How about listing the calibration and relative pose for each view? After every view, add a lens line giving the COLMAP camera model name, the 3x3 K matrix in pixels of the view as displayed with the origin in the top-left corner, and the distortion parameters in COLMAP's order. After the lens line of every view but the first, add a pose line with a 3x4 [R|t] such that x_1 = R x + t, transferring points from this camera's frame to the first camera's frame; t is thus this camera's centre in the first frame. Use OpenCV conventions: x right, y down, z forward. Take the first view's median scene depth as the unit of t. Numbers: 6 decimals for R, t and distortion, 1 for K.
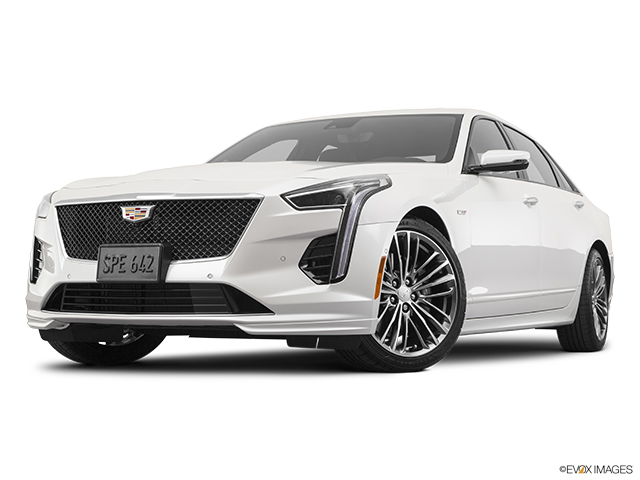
lens RADIAL K [[1018.0, 0, 318.1], [0, 1018.0, 239.5], [0, 0, 1]] dist [-0.040584, 0.000000]
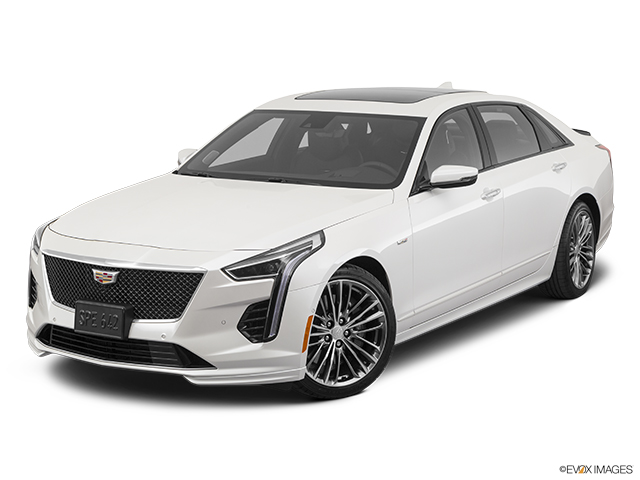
lens RADIAL K [[1060.1, 0, 315.9], [0, 1060.1, 238.4], [0, 0, 1]] dist [-0.015860, 0.000000]
pose [[0.997375, 0.004594, -0.072270, 0.151829], [0.008048, 0.984771, 0.173672, -0.273113], [0.071967, -0.173797, 0.982148, -0.186491]]
